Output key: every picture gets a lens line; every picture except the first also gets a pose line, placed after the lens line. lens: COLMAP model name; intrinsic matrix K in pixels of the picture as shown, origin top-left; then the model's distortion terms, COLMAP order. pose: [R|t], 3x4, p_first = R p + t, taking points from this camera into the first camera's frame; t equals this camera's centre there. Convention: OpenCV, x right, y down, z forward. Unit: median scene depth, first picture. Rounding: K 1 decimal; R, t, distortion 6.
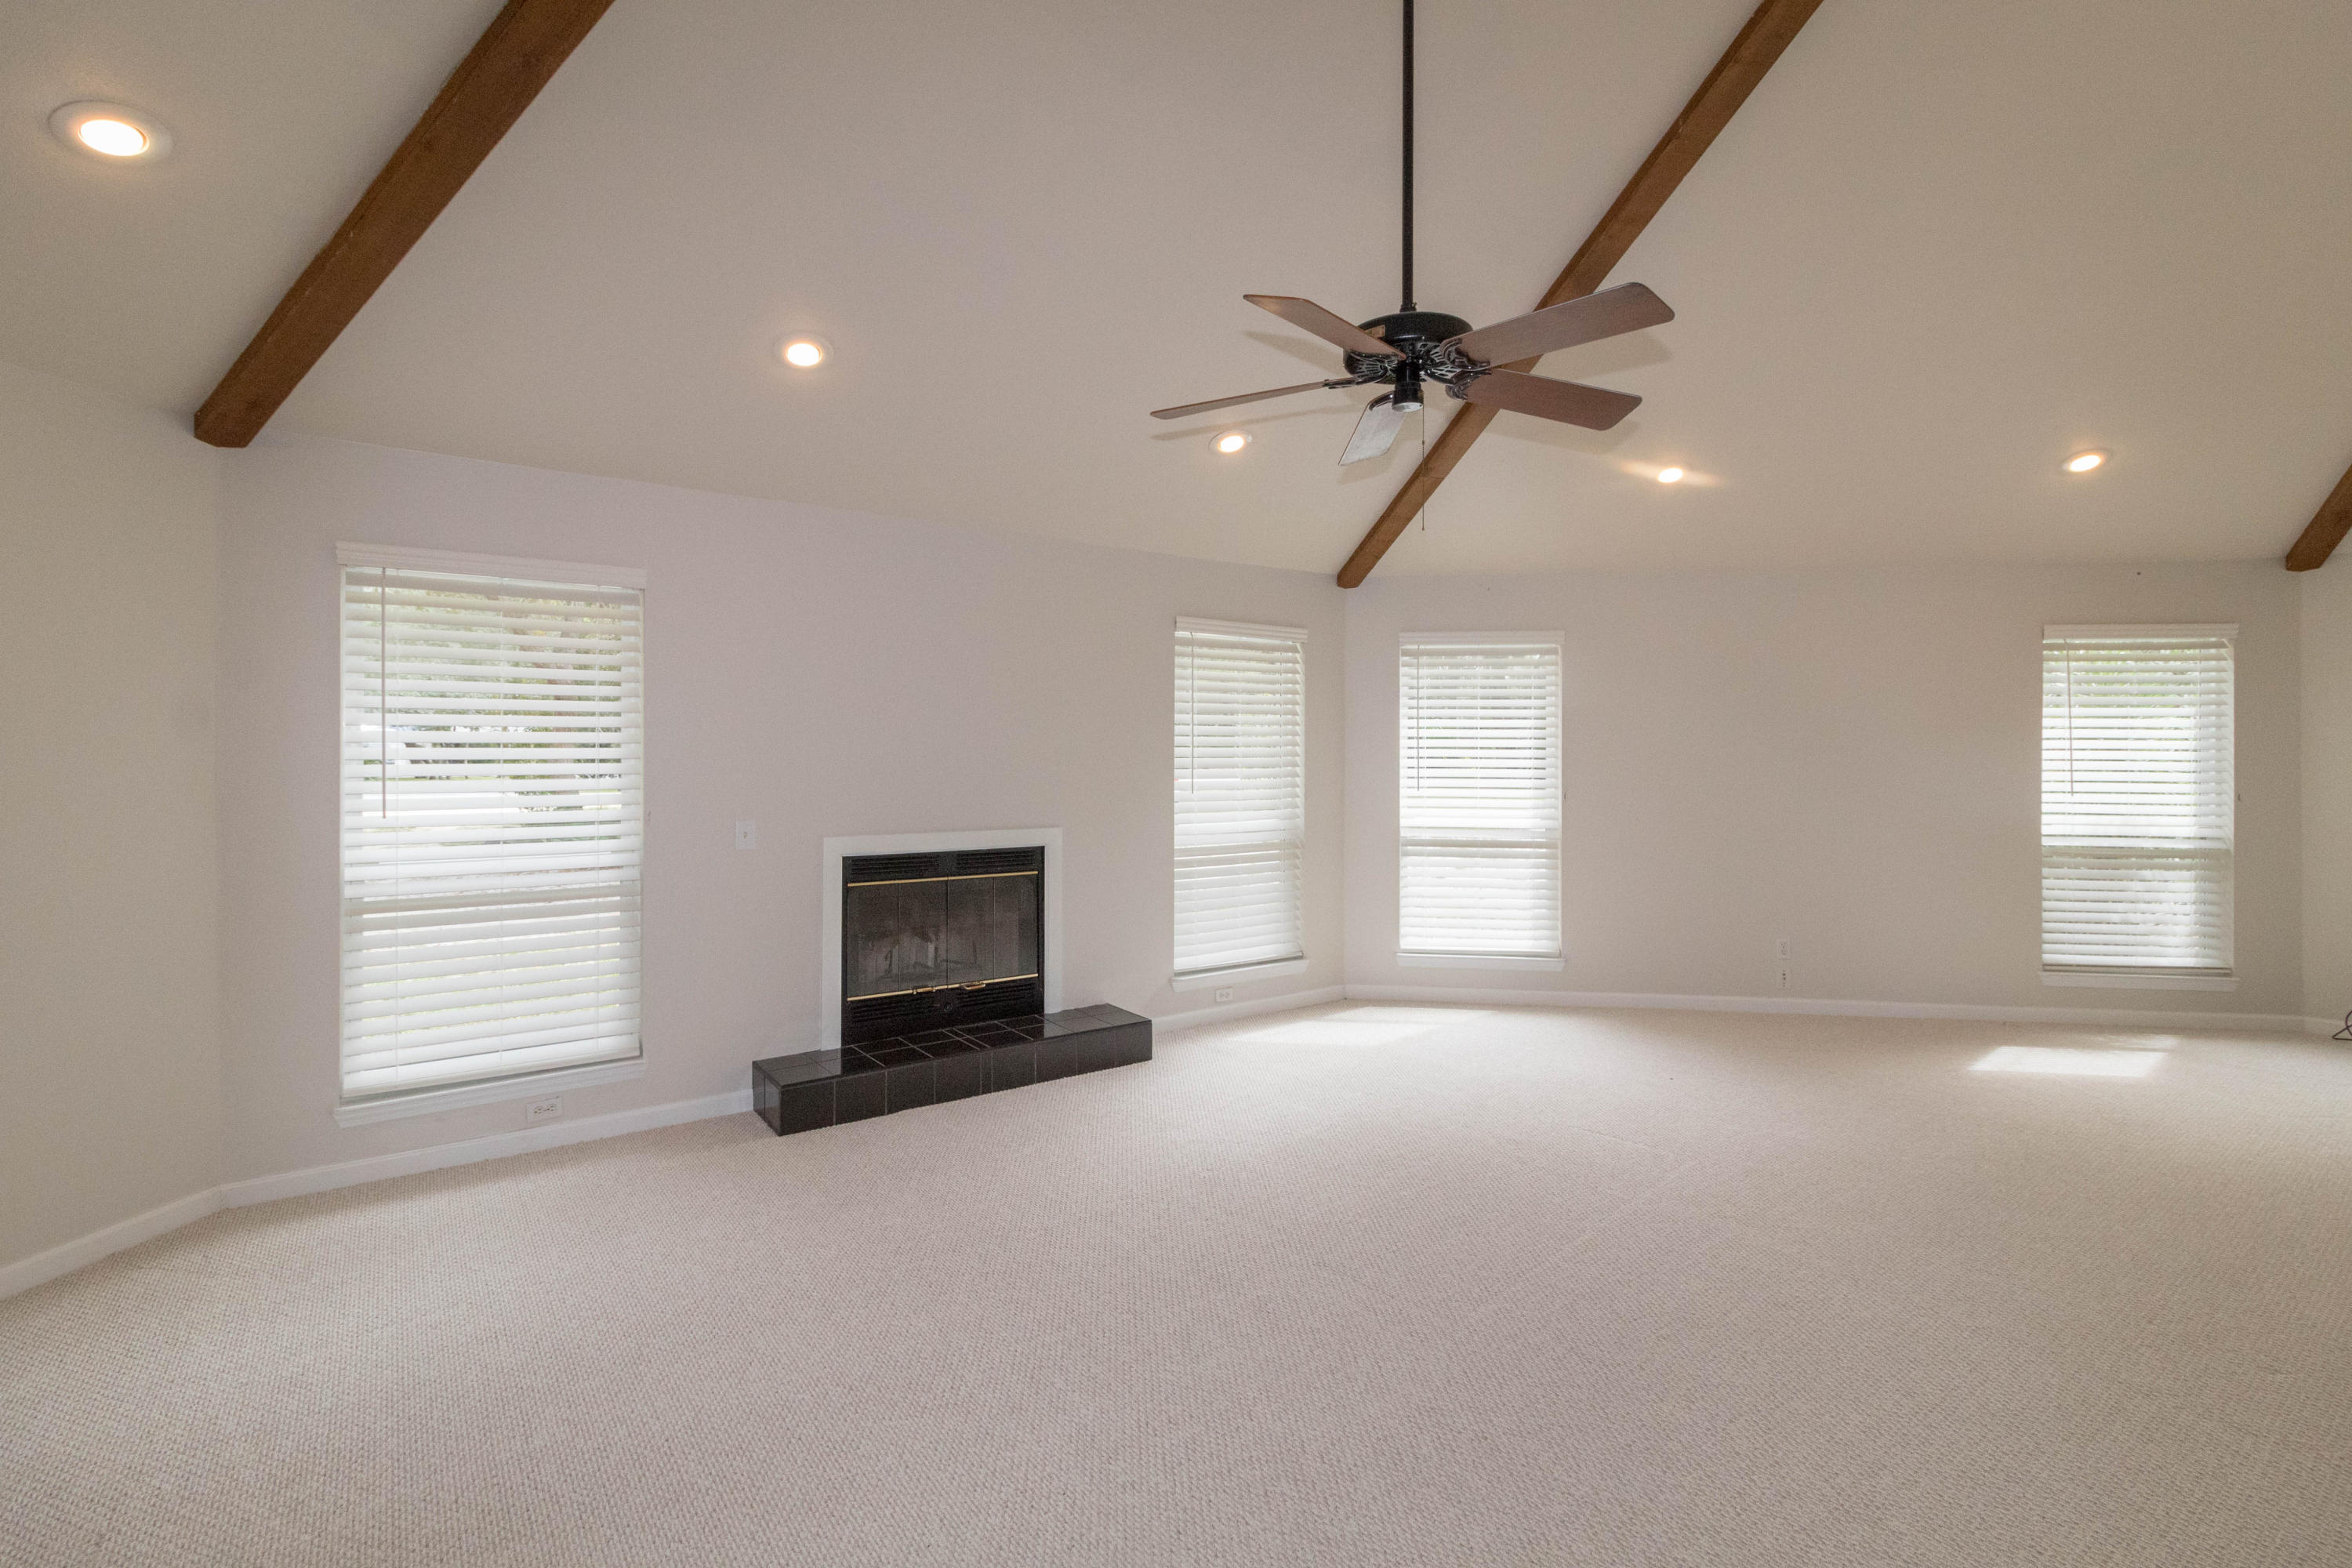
lens RADIAL K [[1130.9, 0, 1171.7], [0, 1130.9, 757.0], [0, 0, 1]] dist [0.016129, 0.000033]
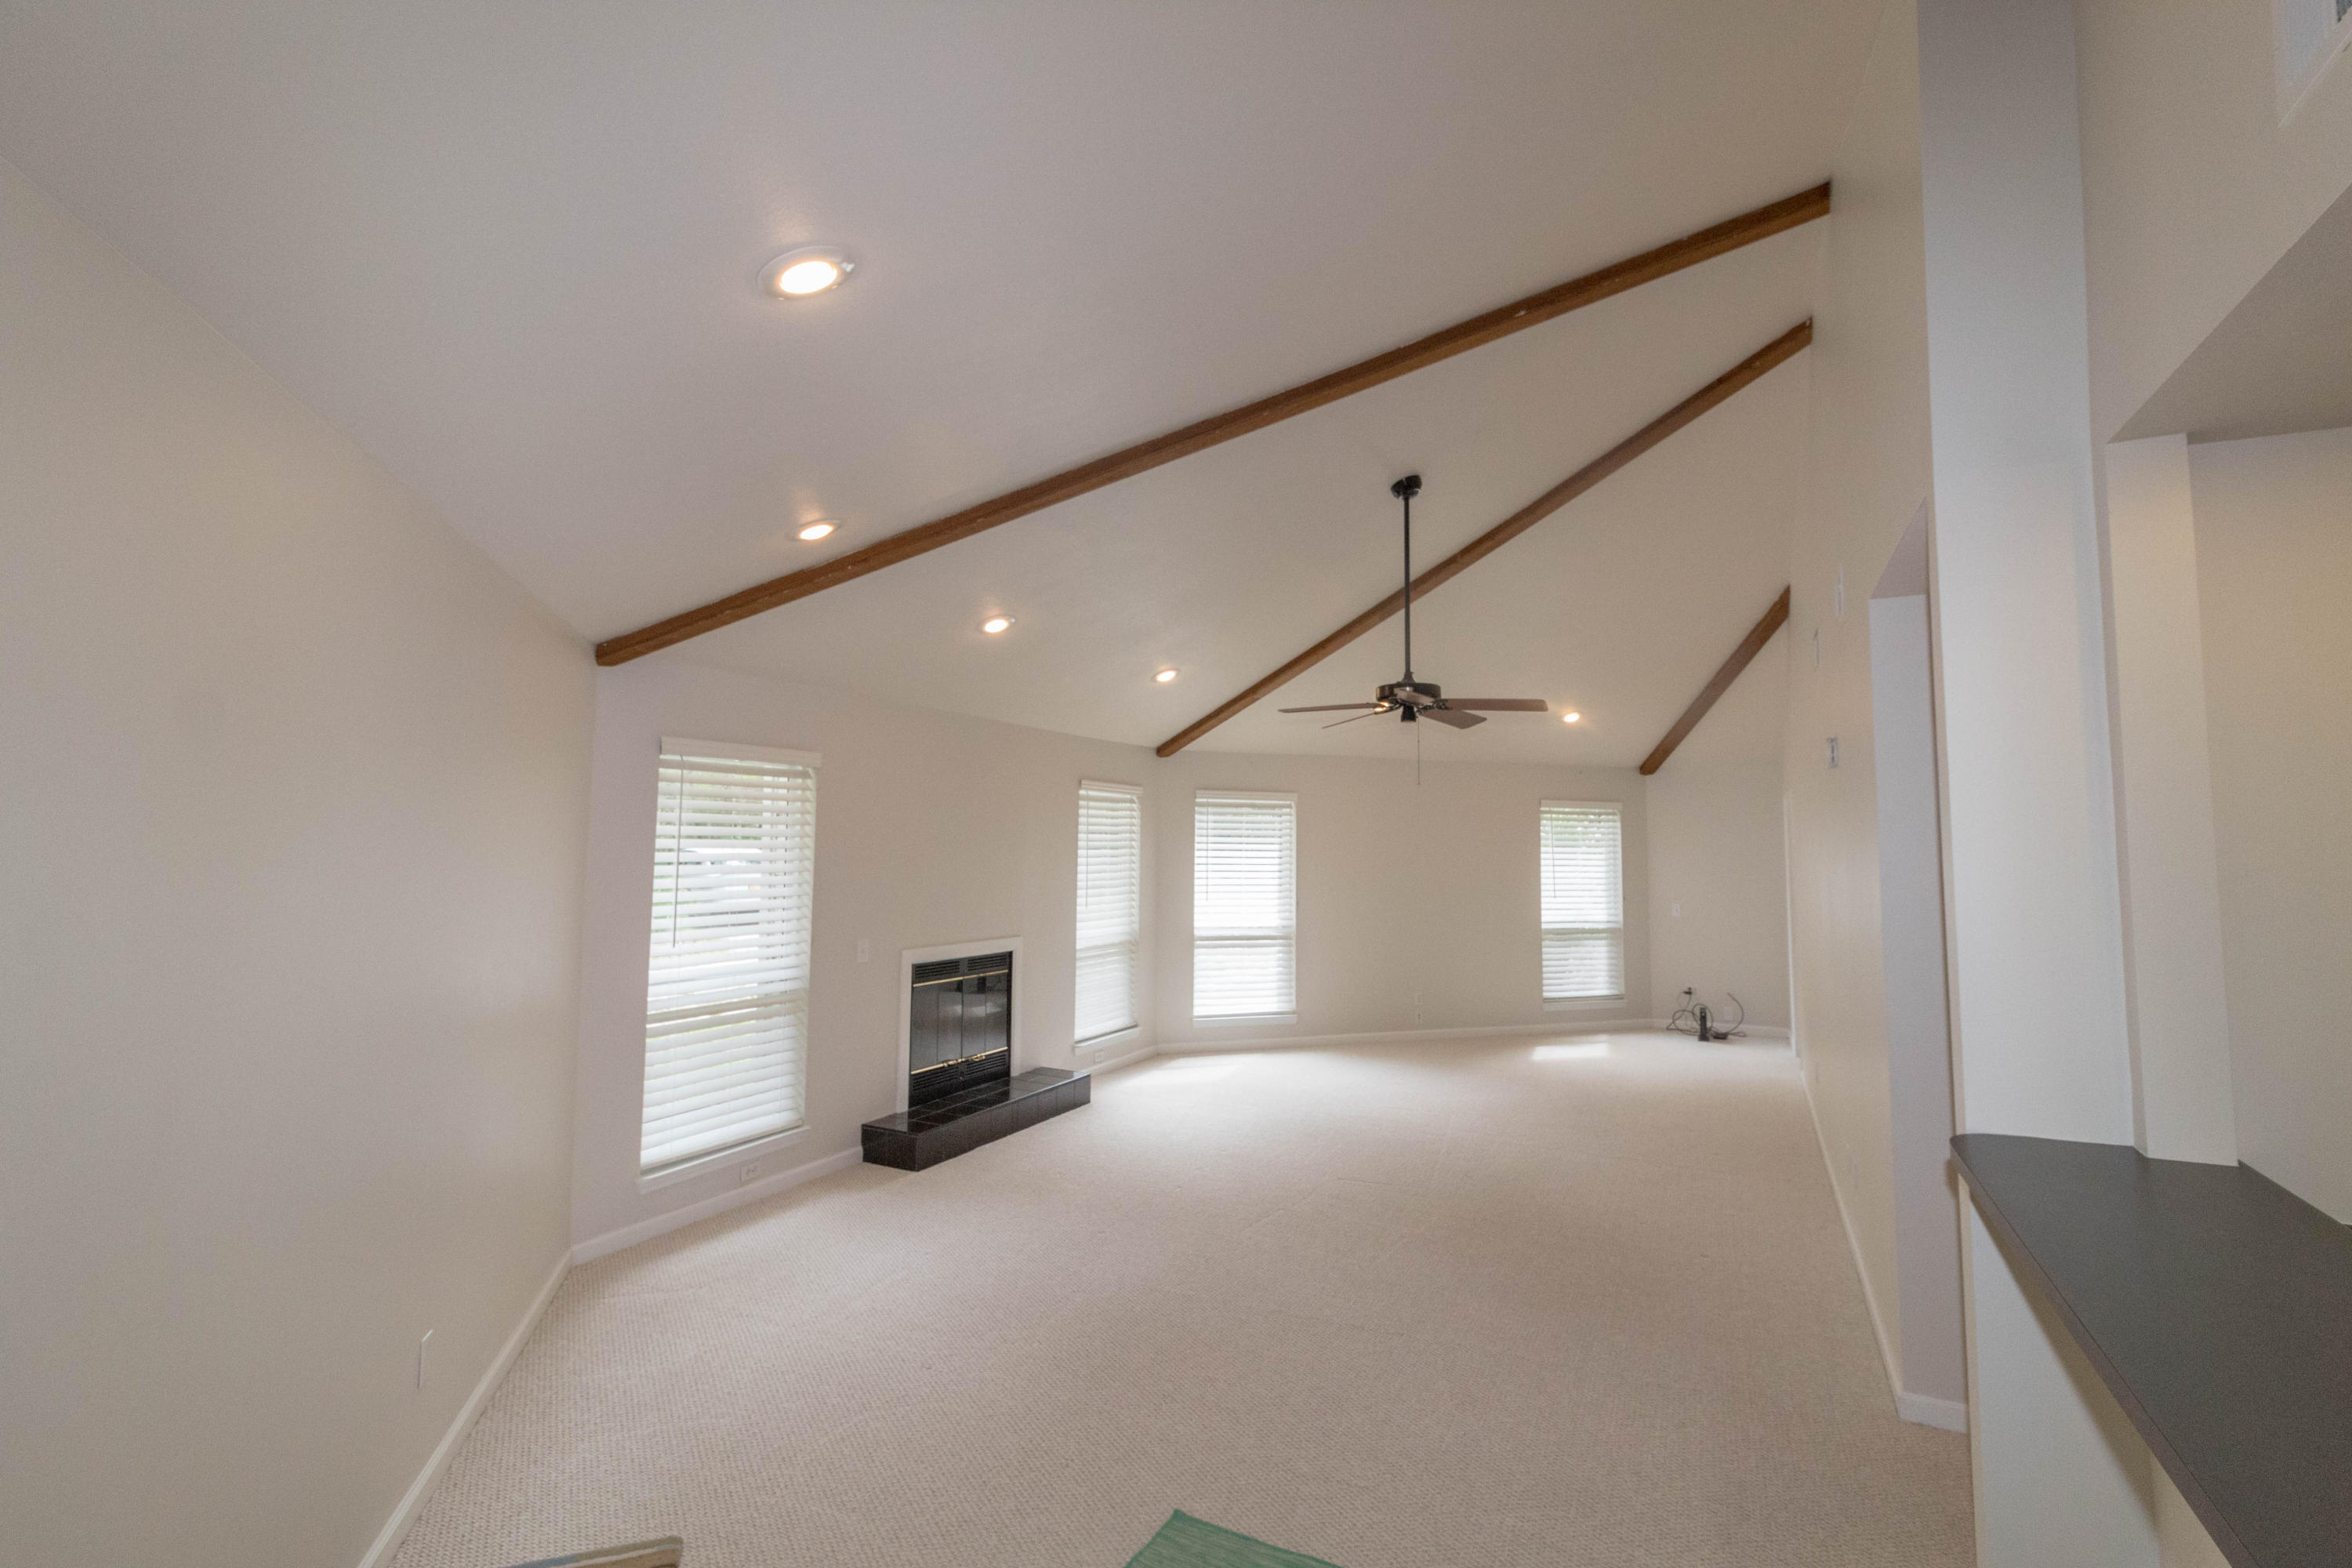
lens RADIAL K [[1089.2, 0, 1176.0], [0, 1089.2, 784.0], [0, 0, 1]] dist [0.001934, -0.000001]
pose [[0.897408, 0.030166, 0.440169, -0.460009], [-0.003155, 0.998073, -0.061969, -0.035808], [-0.441190, 0.054223, 0.895774, -0.232664]]
